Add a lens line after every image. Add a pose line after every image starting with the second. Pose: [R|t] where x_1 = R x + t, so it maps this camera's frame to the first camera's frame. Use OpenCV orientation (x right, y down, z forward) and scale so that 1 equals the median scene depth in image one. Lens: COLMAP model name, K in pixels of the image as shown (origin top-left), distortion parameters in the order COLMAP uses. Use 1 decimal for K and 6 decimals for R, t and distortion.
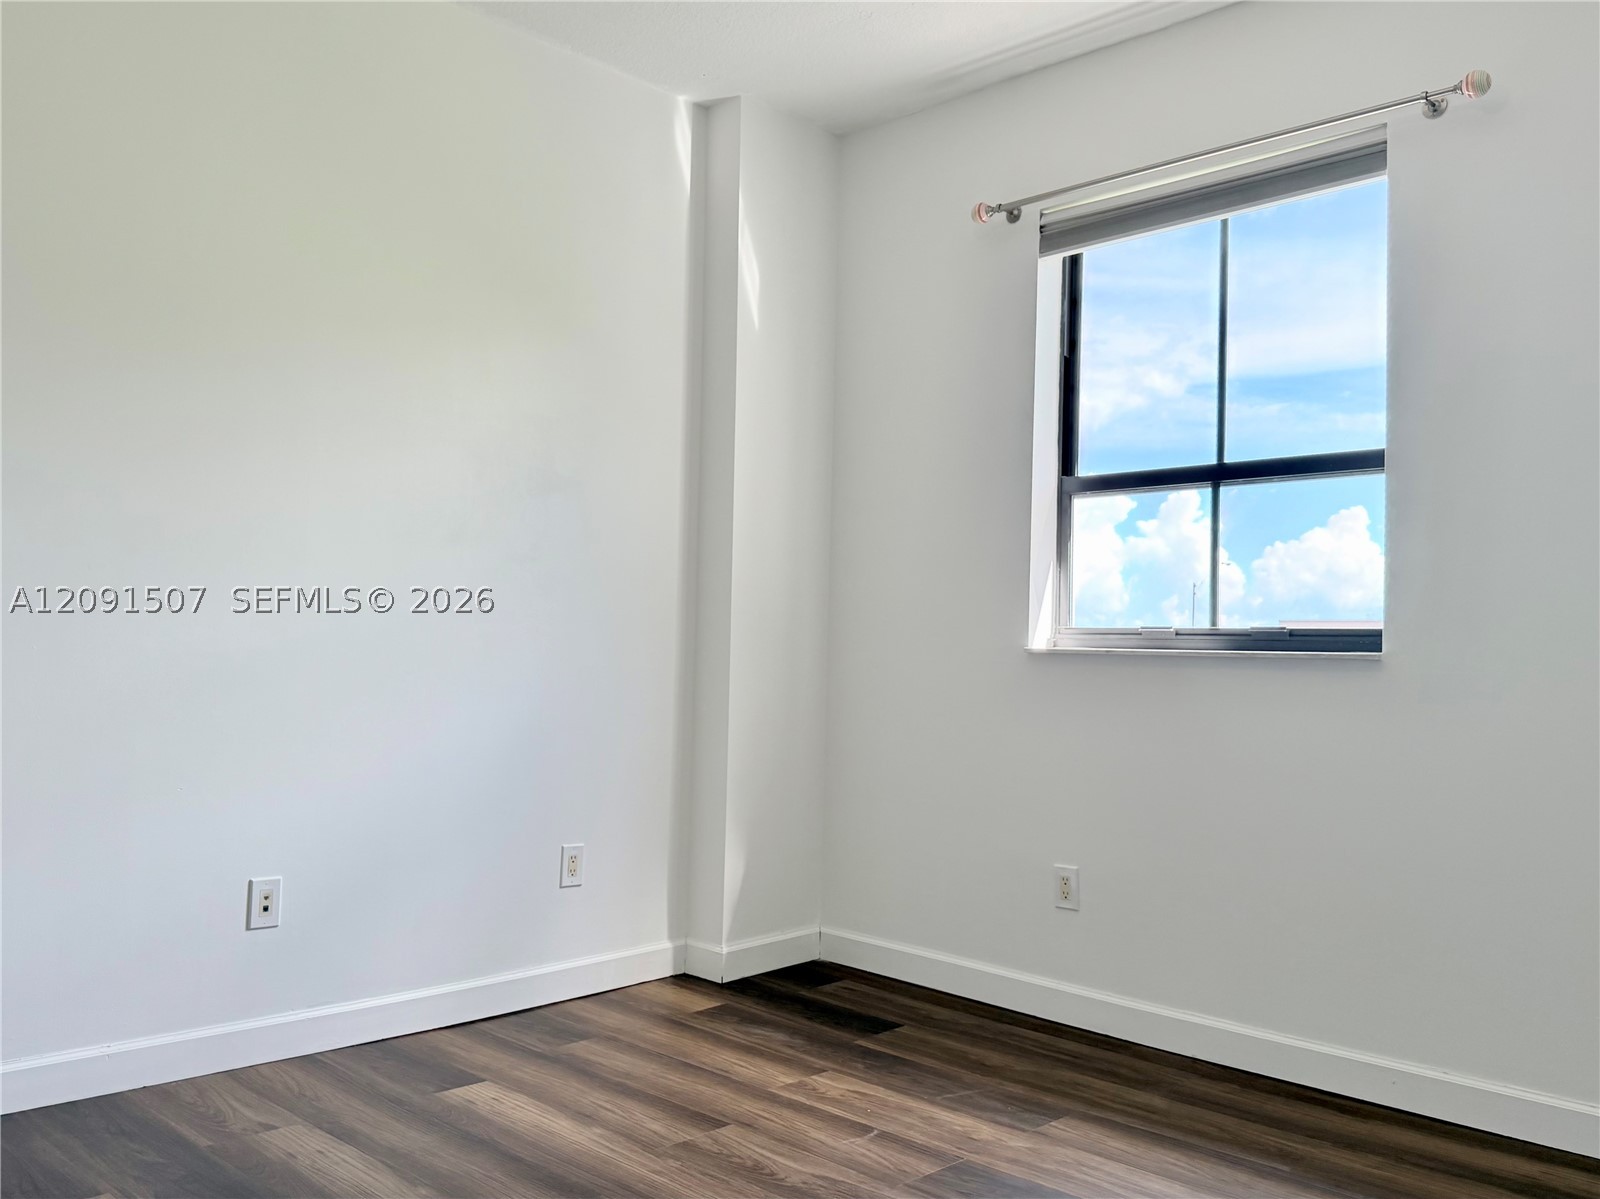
lens RADIAL K [[1274.9, 0, 798.8], [0, 1274.9, 619.9], [0, 0, 1]] dist [0.002561, -0.002292]
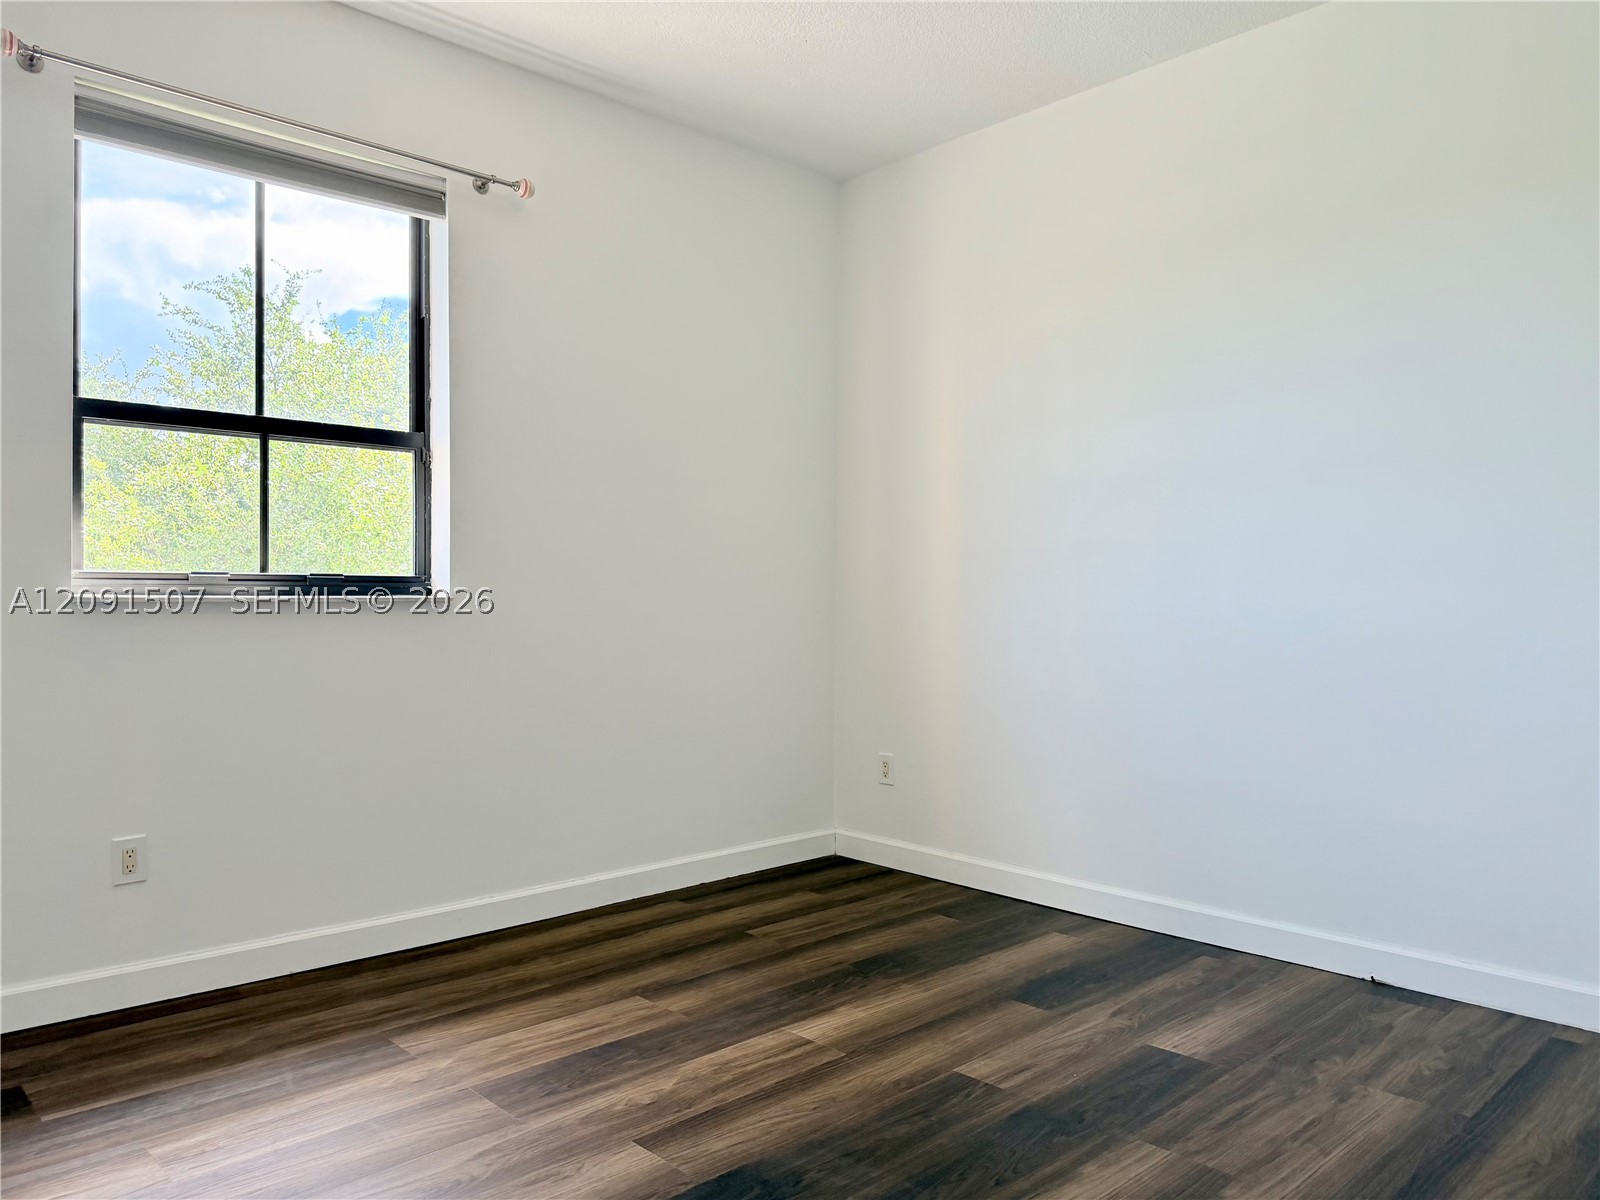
lens RADIAL K [[1133.5, 0, 800.0], [0, 1133.5, 600.0], [0, 0, 1]] dist [-0.000512, 0.004985]
pose [[0.070214, -0.037354, 0.996832, -0.588455], [-0.035265, 0.998581, 0.039903, -0.025466], [-0.996908, -0.037955, 0.068798, 0.503774]]
